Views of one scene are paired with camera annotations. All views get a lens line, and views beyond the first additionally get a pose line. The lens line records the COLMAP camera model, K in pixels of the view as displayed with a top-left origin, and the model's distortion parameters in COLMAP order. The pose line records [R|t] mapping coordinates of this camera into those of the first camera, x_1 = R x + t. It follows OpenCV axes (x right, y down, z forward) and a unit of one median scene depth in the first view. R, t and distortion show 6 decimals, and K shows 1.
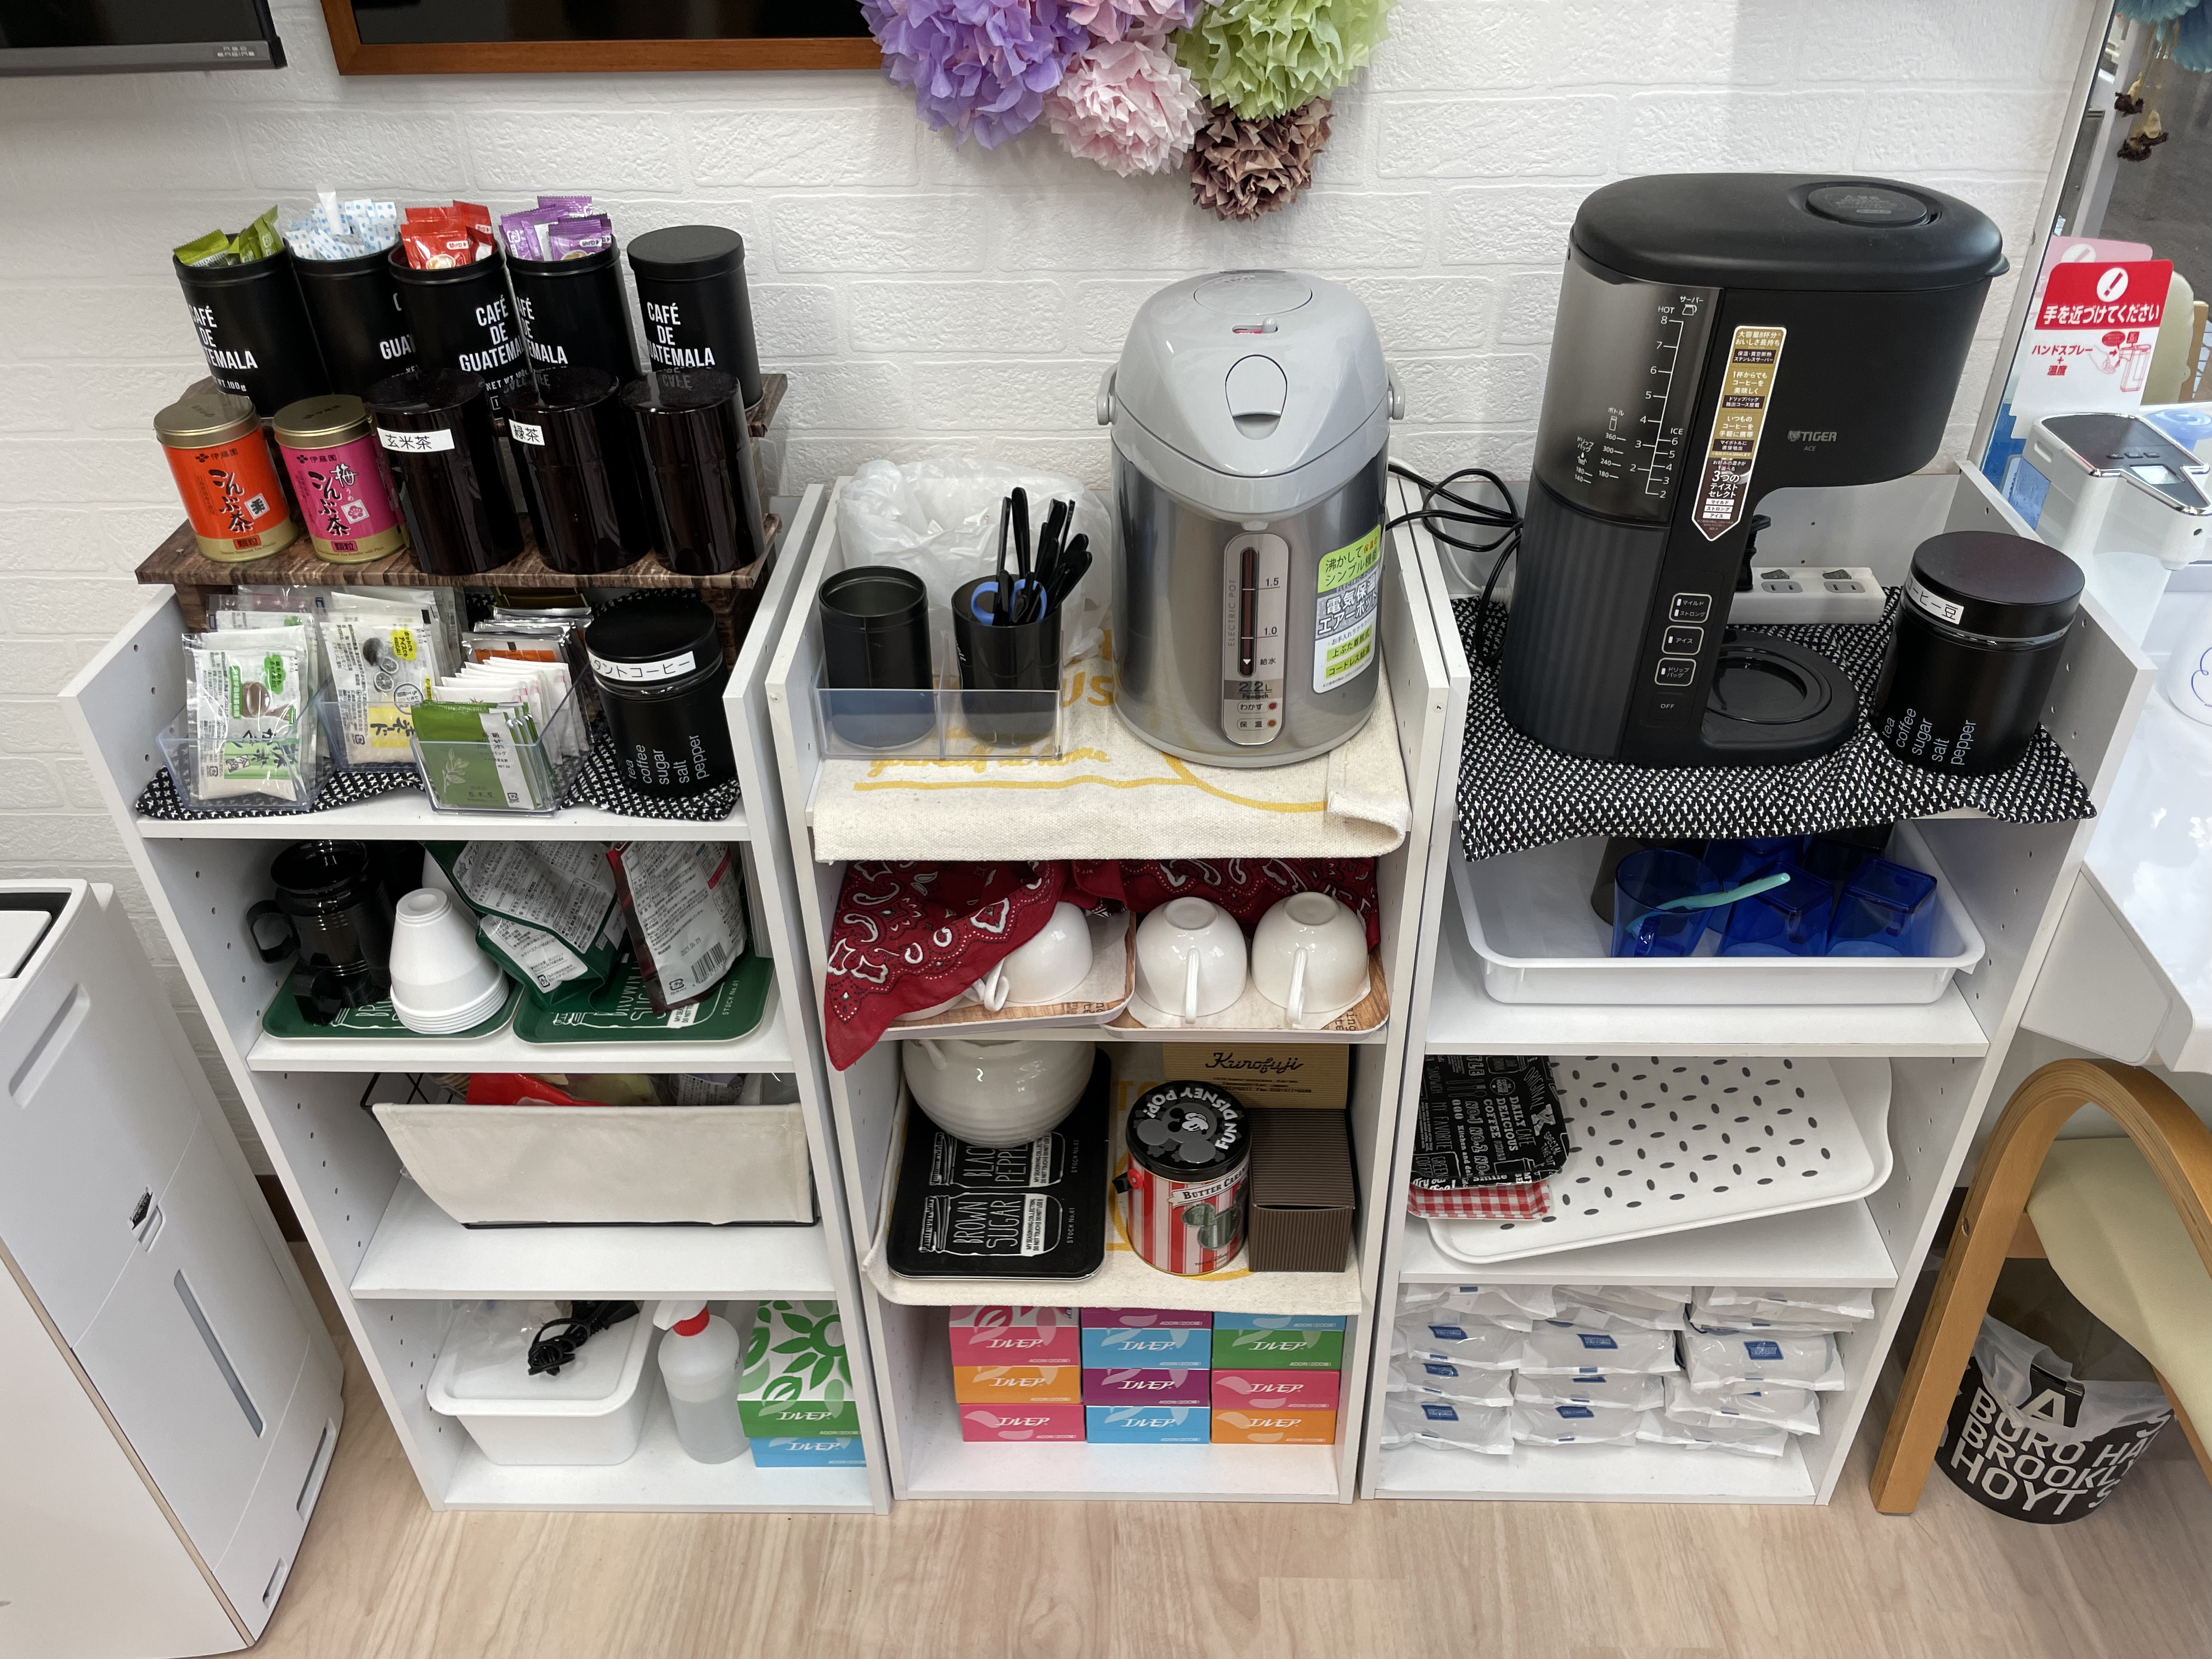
lens RADIAL K [[1714.1, 0, 1105.5], [0, 1714.1, 831.4], [0, 0, 1]] dist [0.036243, -0.027787]
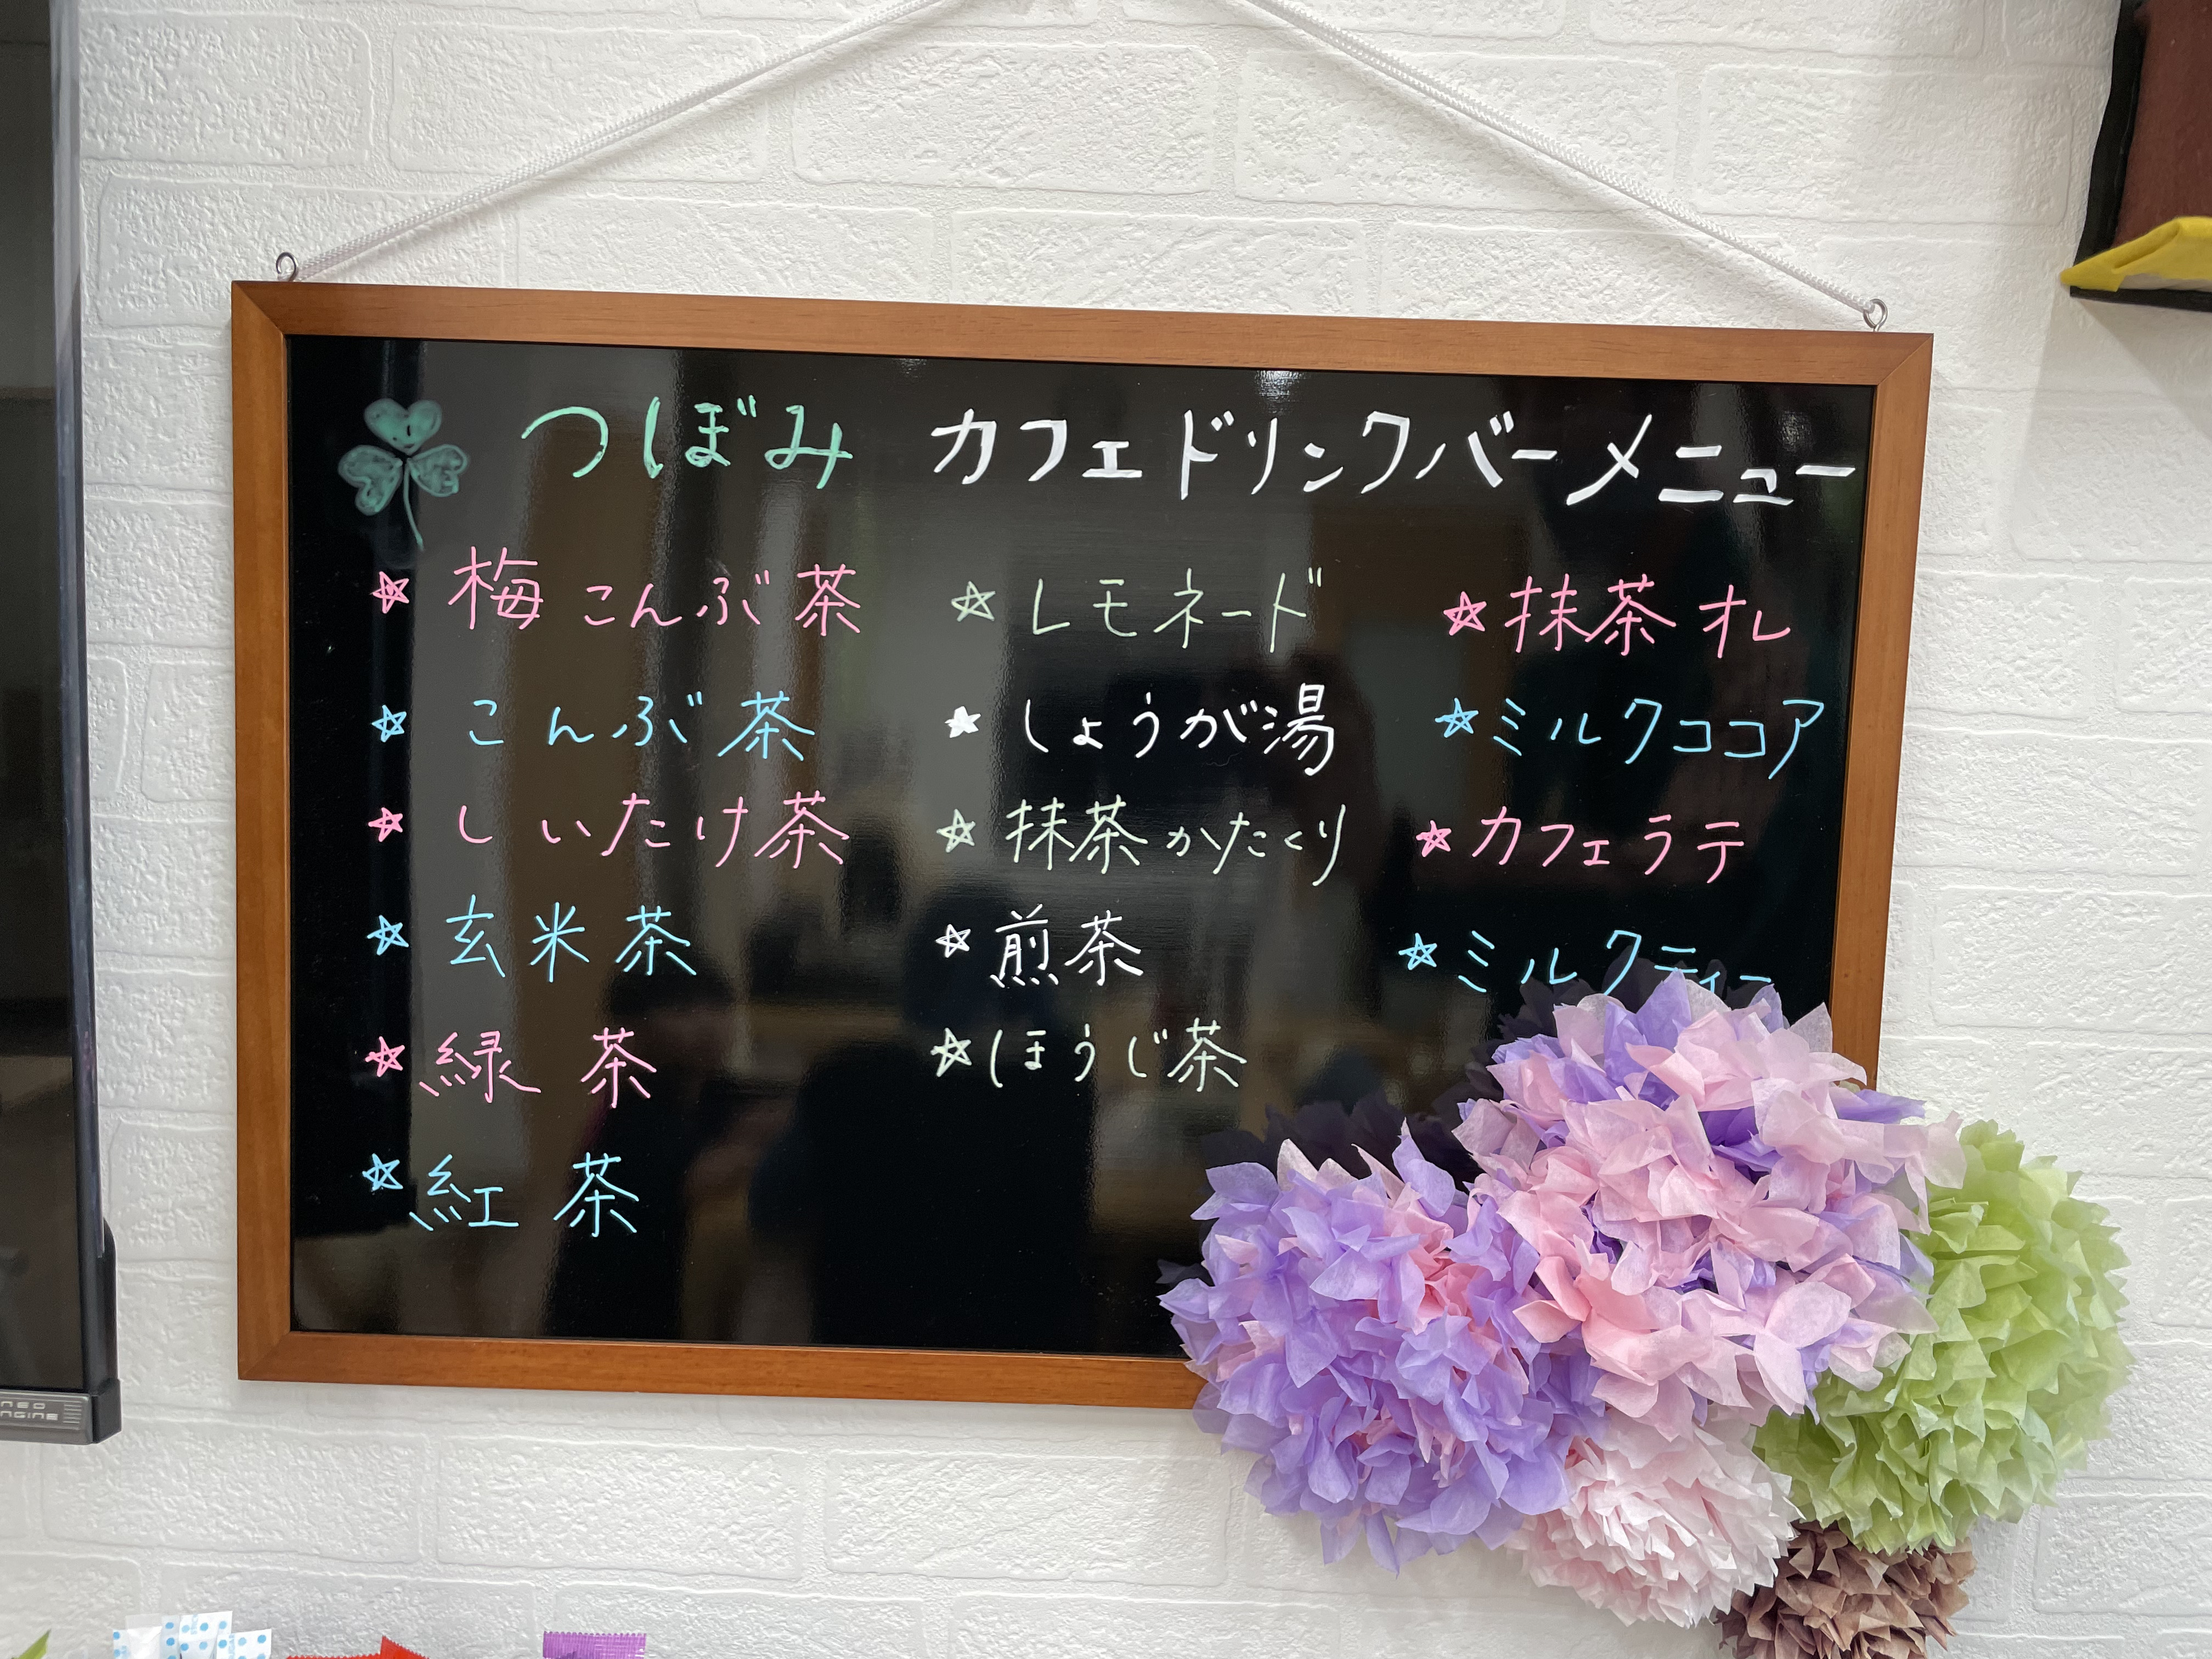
lens RADIAL K [[1714.1, 0, 1107.1], [0, 1714.1, 829.4], [0, 0, 1]] dist [0.036243, -0.027787]
pose [[0.998553, 0.048478, 0.023279, -0.181073], [-0.029793, 0.859059, -0.511009, -0.314140], [-0.044771, 0.509576, 0.859260, 0.409623]]
